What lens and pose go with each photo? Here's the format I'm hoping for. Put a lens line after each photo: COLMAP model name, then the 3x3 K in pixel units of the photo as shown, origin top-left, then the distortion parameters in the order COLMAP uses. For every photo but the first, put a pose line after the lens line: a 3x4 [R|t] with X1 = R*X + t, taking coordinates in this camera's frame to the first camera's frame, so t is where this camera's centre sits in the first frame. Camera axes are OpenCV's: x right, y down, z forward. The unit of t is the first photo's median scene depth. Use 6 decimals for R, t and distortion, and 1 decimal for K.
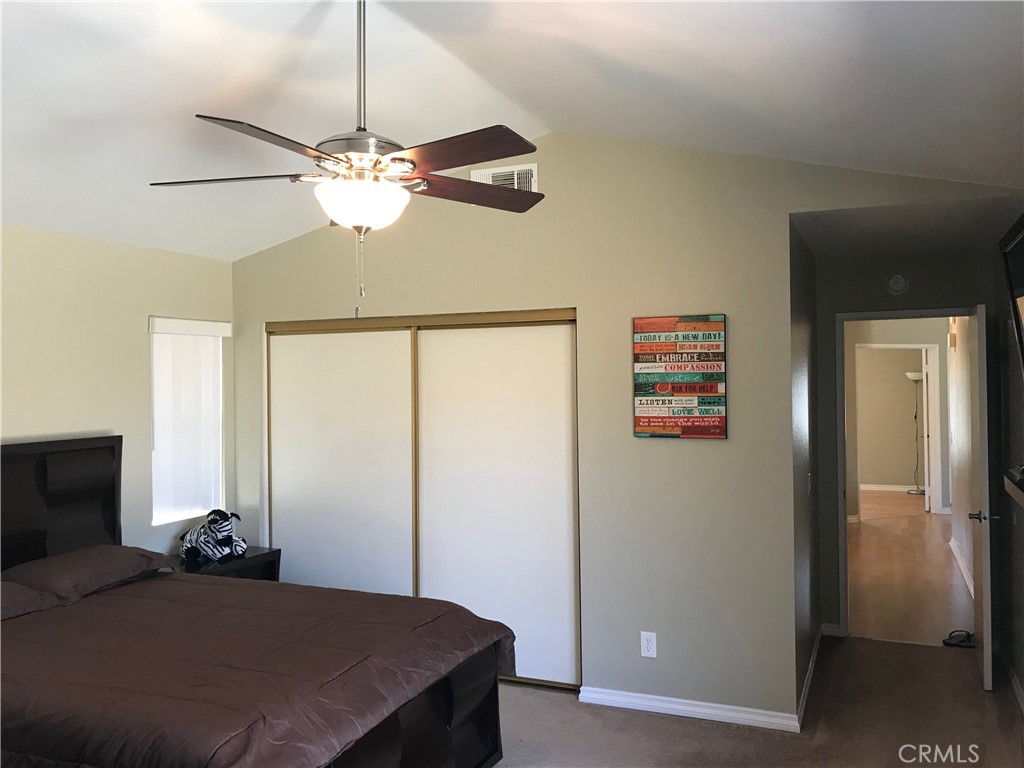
lens RADIAL K [[854.5, 0, 512.0], [0, 854.5, 379.4], [0, 0, 1]] dist [0.055810, -0.055802]
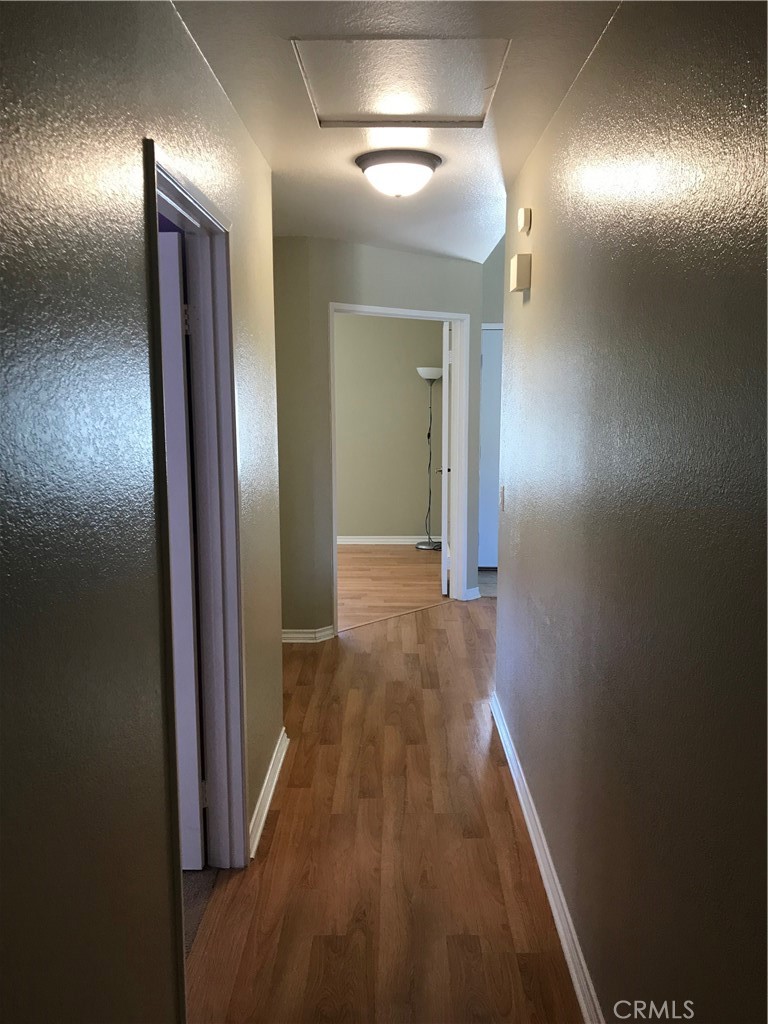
lens RADIAL K [[837.1, 0, 384.0], [0, 837.1, 512.0], [0, 0, 1]] dist [-0.007225, 0.005931]
pose [[0.924485, -0.046752, 0.378340, 0.220040], [-0.011271, 0.988665, 0.149713, 0.006656], [-0.381051, -0.142672, 0.913479, 0.484096]]
